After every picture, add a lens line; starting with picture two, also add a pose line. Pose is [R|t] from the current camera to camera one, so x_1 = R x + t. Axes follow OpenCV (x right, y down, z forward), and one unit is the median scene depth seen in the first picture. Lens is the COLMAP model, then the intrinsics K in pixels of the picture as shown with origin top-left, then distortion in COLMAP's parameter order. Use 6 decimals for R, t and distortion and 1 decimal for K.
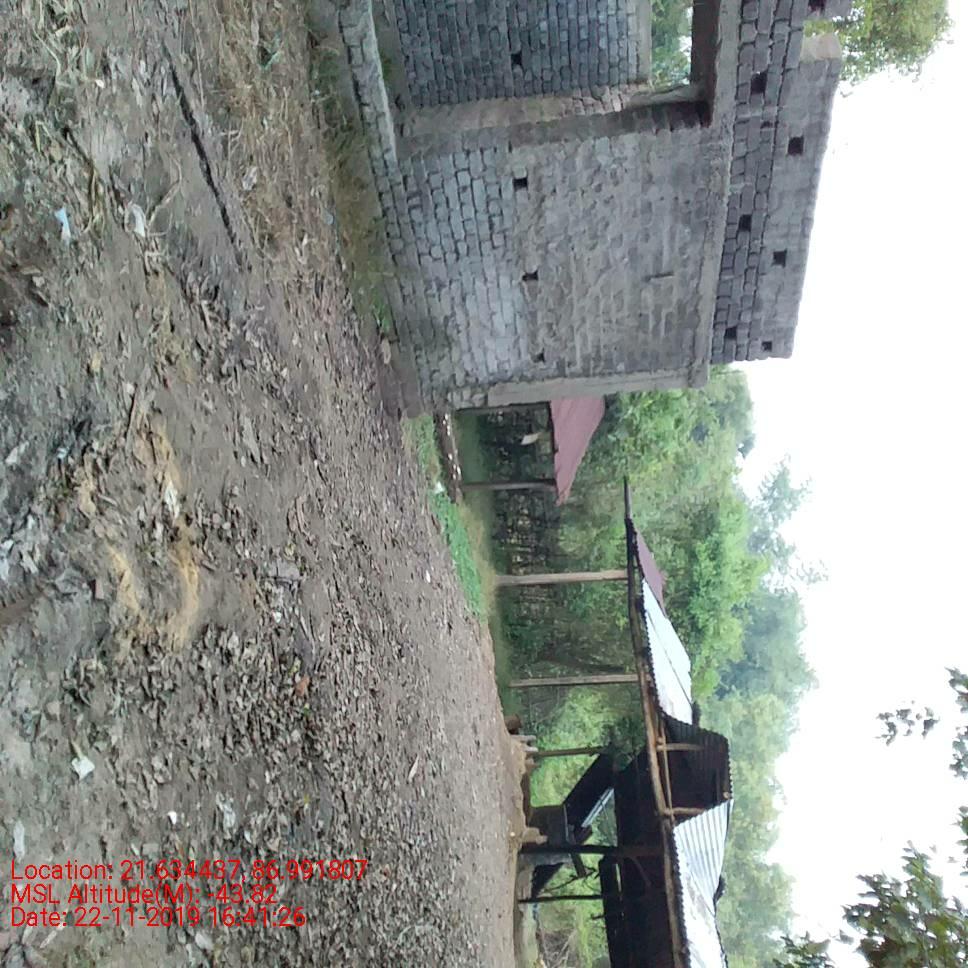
lens RADIAL K [[1187.8, 0, 484.9], [0, 1187.8, 507.5], [0, 0, 1]] dist [0.097982, -0.234368]
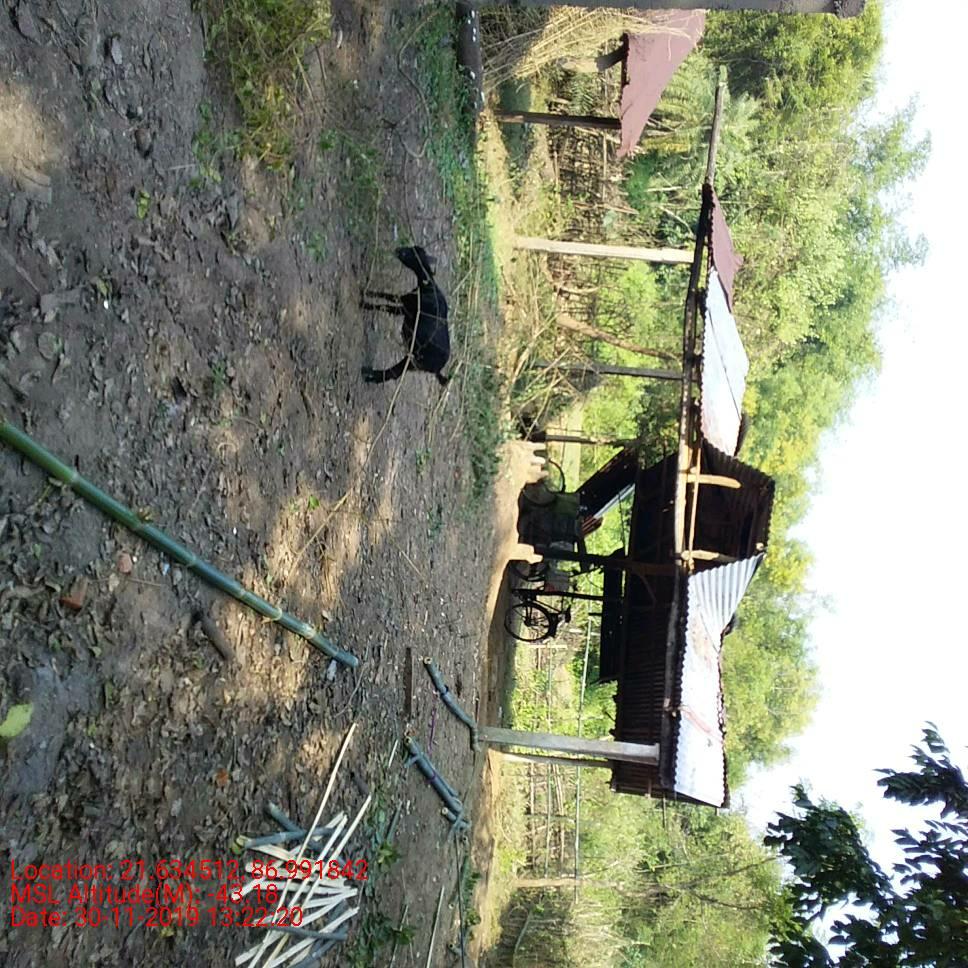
lens RADIAL K [[1187.8, 0, 484.9], [0, 1187.8, 507.5], [0, 0, 1]] dist [0.097982, -0.234368]
pose [[0.989659, 0.141790, -0.021682, 0.042241], [-0.127935, 0.940909, 0.313566, -0.034984], [0.064862, -0.307549, 0.949319, 0.331680]]
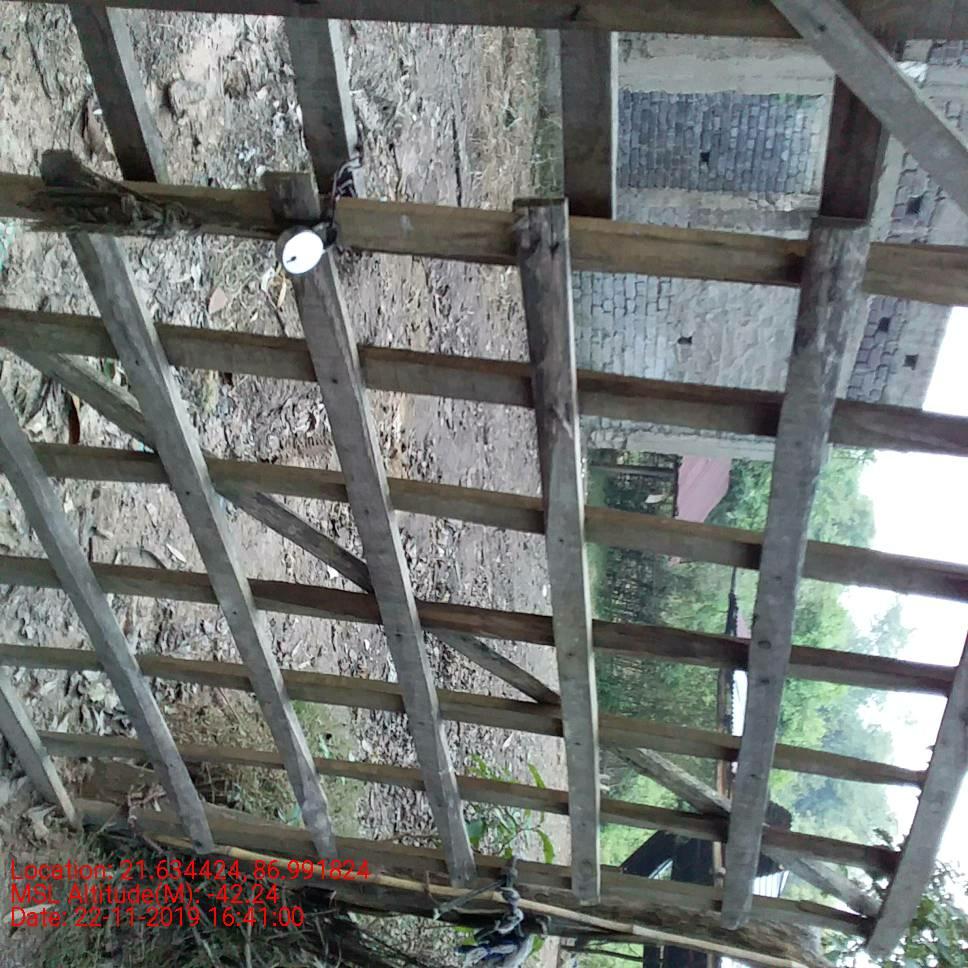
lens RADIAL K [[1189.8, 0, 482.3], [0, 1189.8, 498.0], [0, 0, 1]] dist [0.114411, -0.307557]
pose [[0.978637, 0.179618, -0.100032, -0.010415], [-0.186392, 0.980453, -0.063013, 0.063000], [0.086759, 0.080312, 0.992987, -0.140837]]
